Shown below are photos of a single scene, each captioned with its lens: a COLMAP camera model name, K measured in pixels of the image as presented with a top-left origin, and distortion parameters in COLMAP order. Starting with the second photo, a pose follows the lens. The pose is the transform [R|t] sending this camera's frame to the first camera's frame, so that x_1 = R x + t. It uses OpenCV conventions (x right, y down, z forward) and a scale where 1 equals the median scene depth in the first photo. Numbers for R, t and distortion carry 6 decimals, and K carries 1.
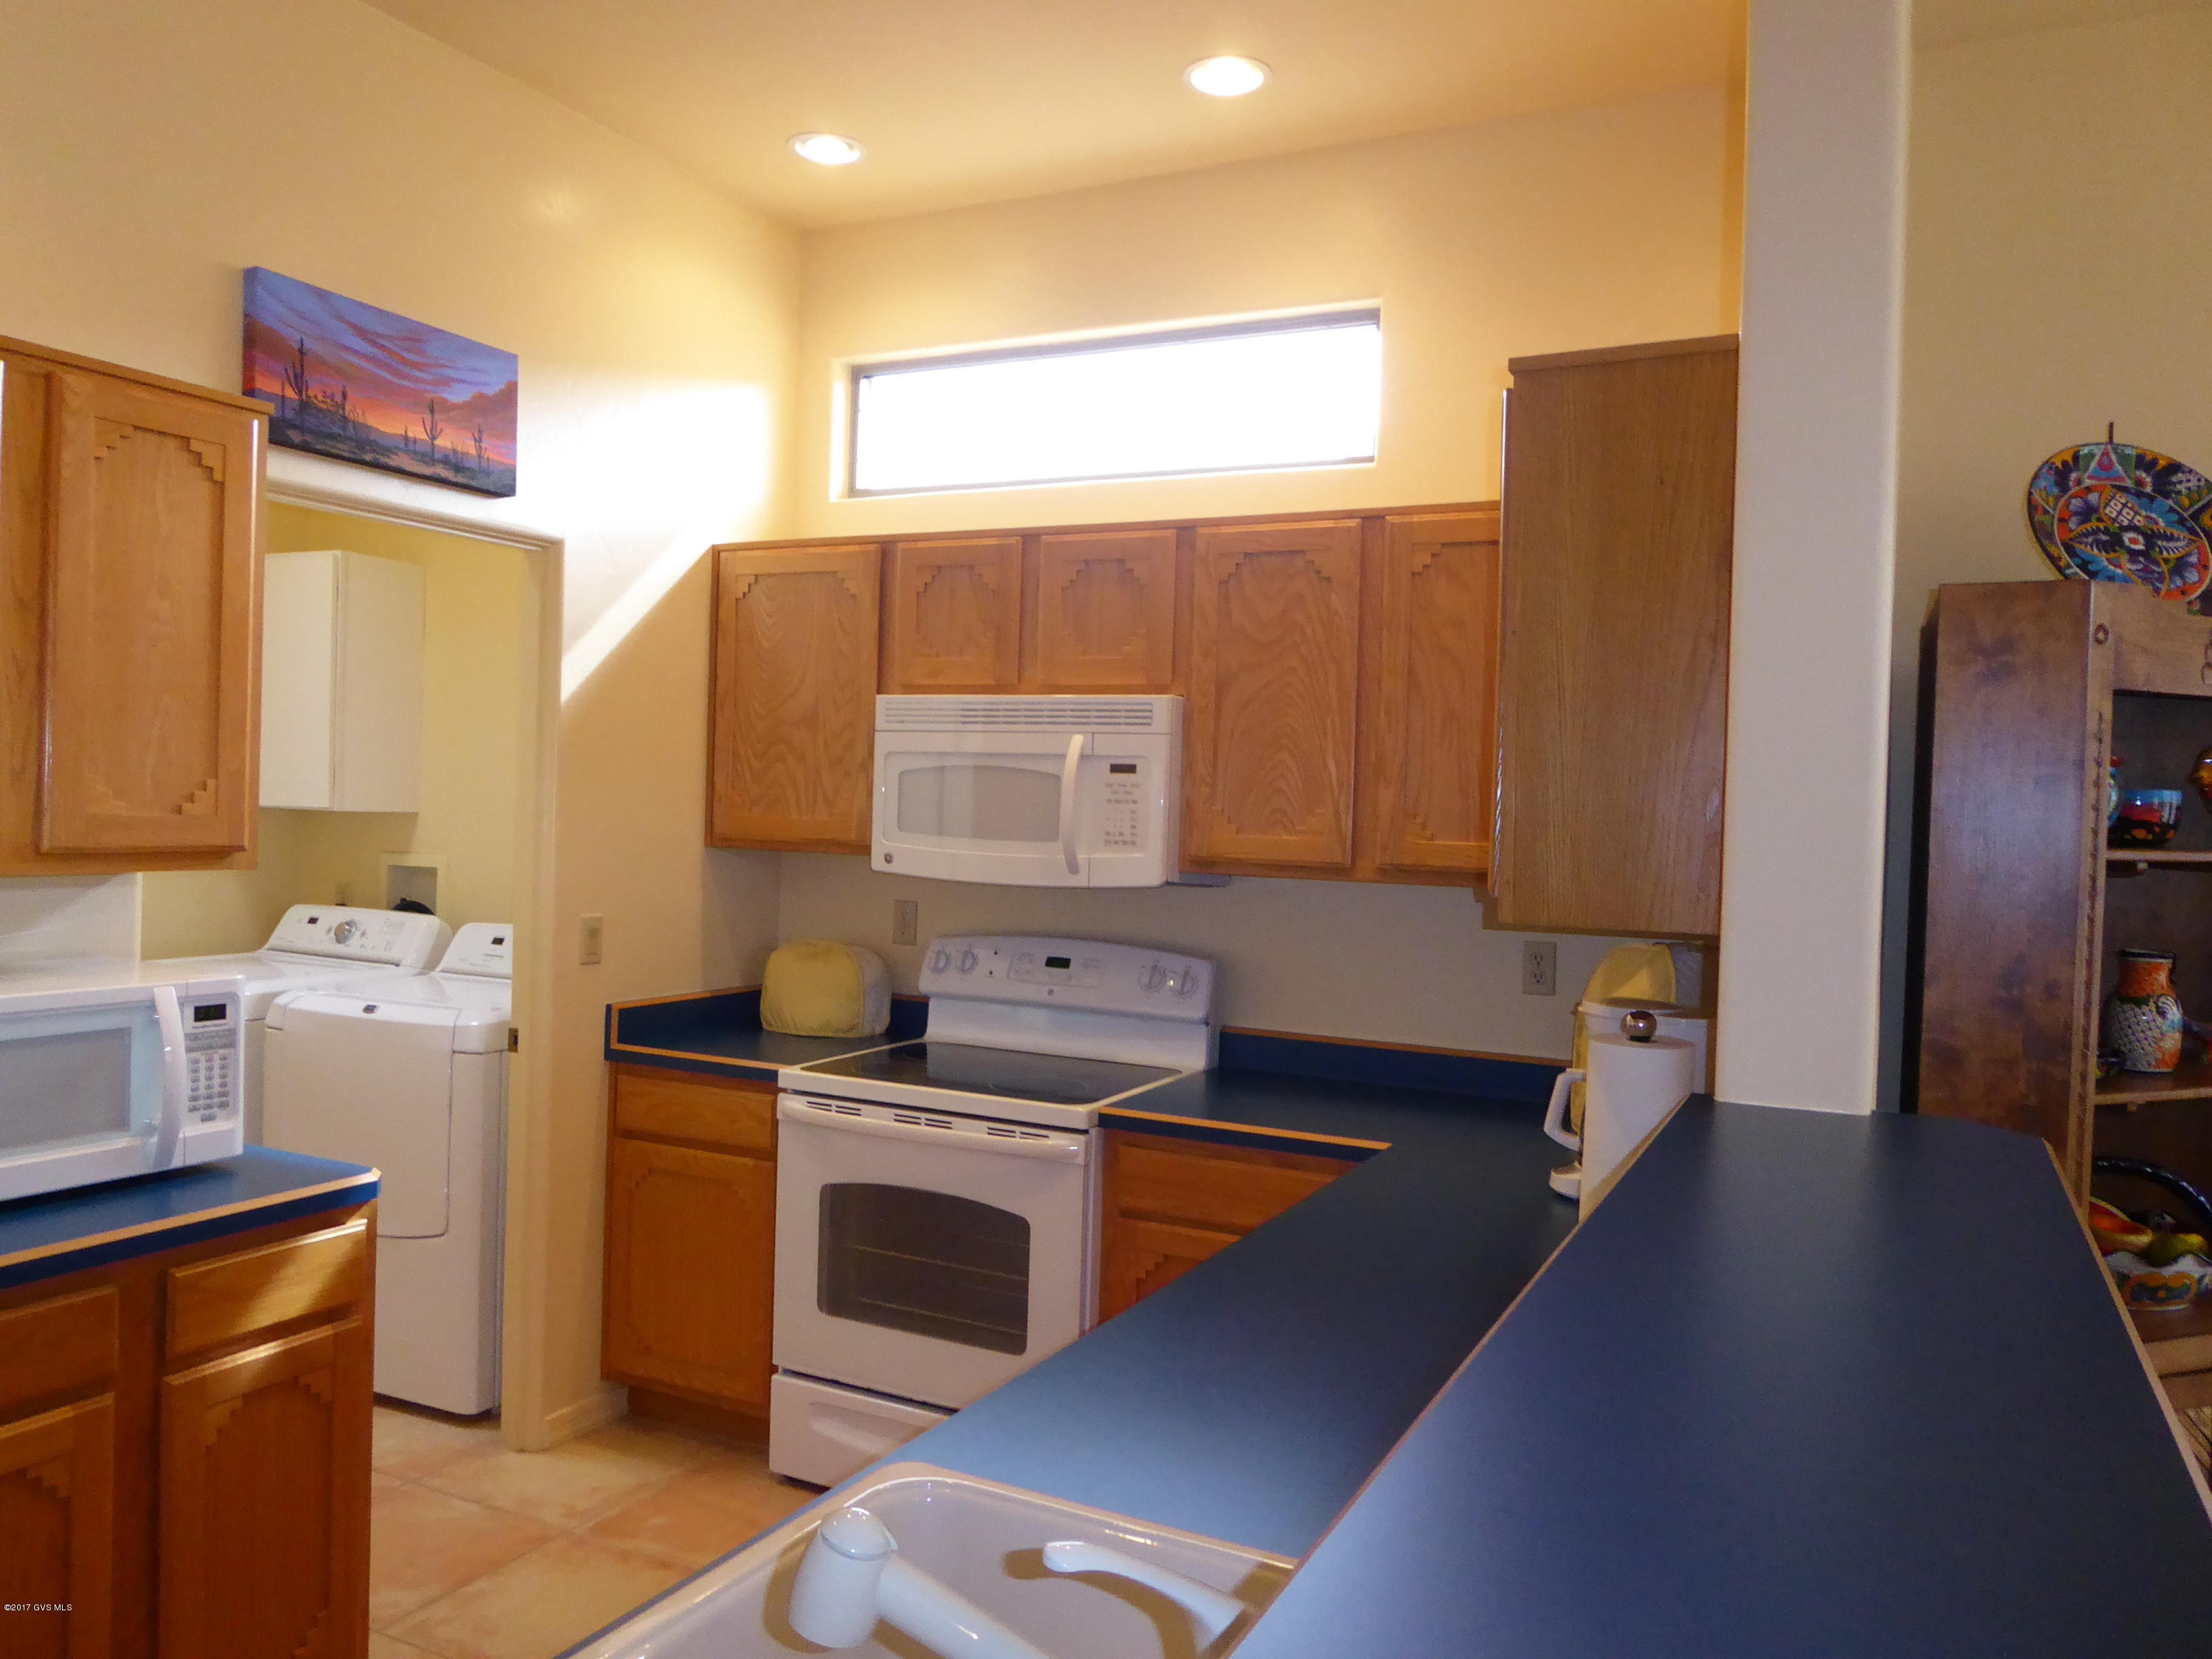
lens RADIAL K [[1582.3, 0, 1119.2], [0, 1582.3, 832.0], [0, 0, 1]] dist [-0.012488, -0.006160]
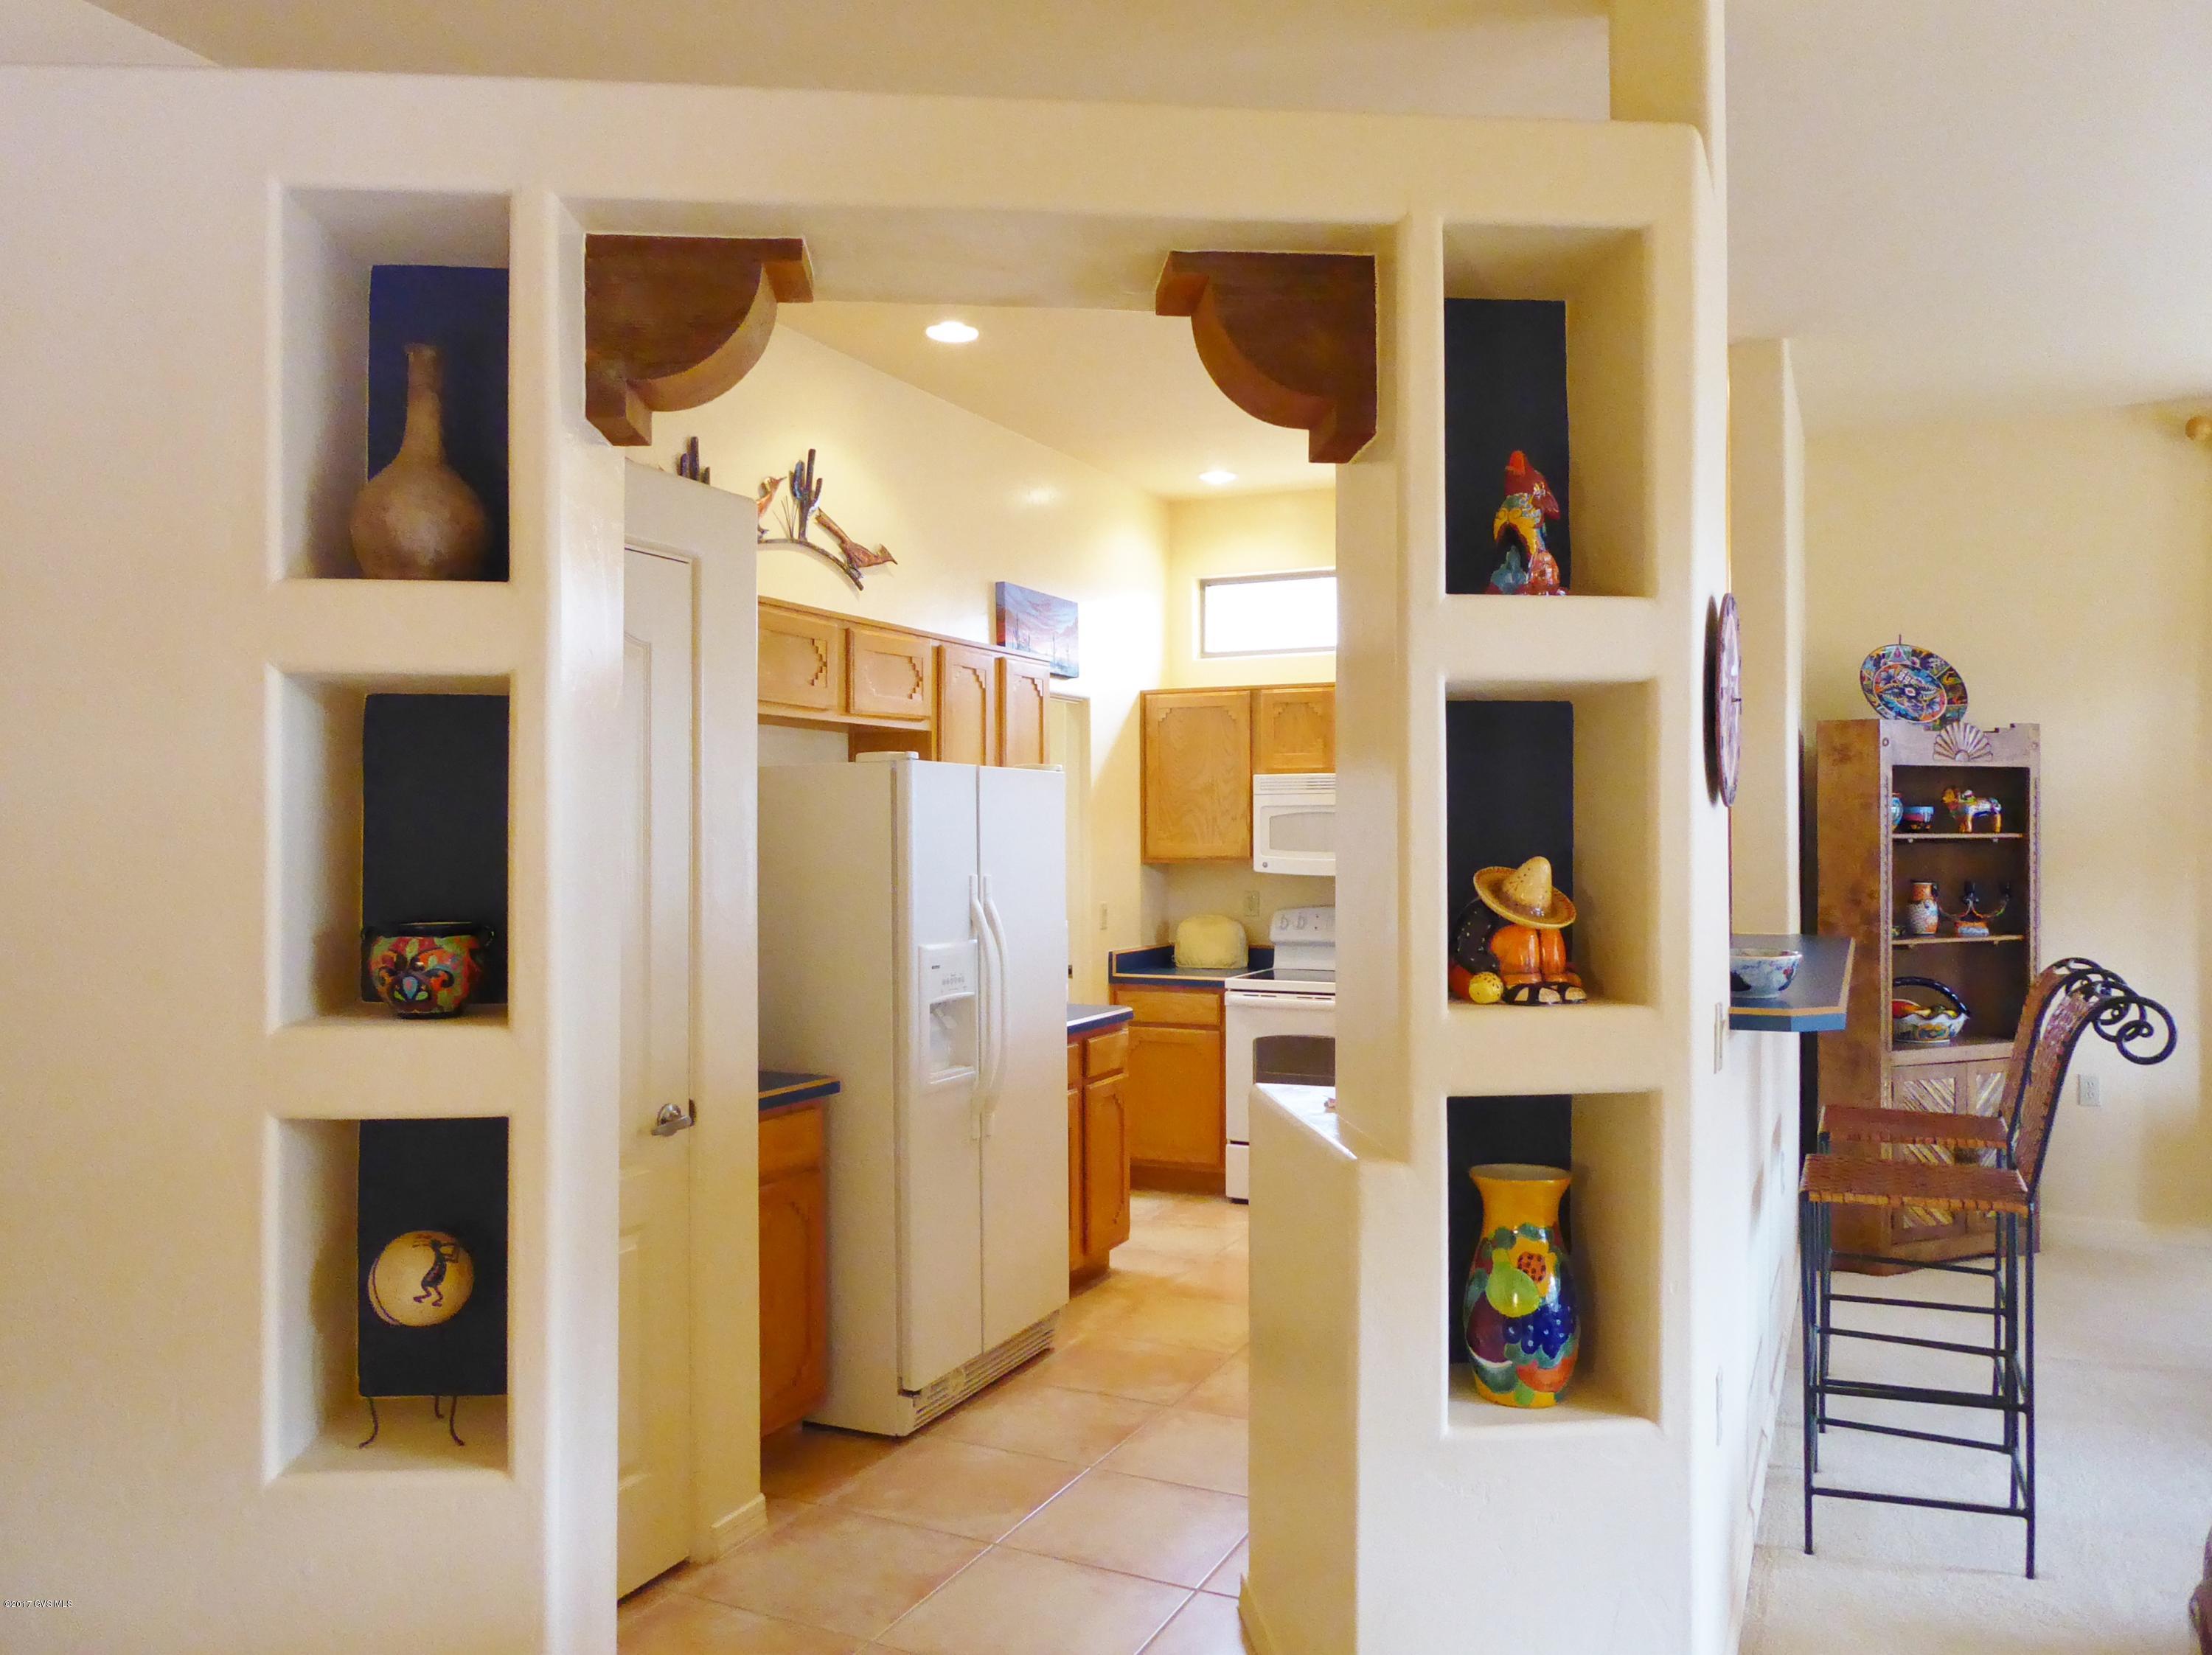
lens RADIAL K [[1582.2, 0, 1113.4], [0, 1582.2, 841.8], [0, 0, 1]] dist [-0.012488, -0.006160]
pose [[0.999287, -0.035051, 0.014051, -0.416884], [0.035234, 0.999295, -0.012960, 0.009102], [-0.013587, 0.013445, 0.999817, -0.983654]]
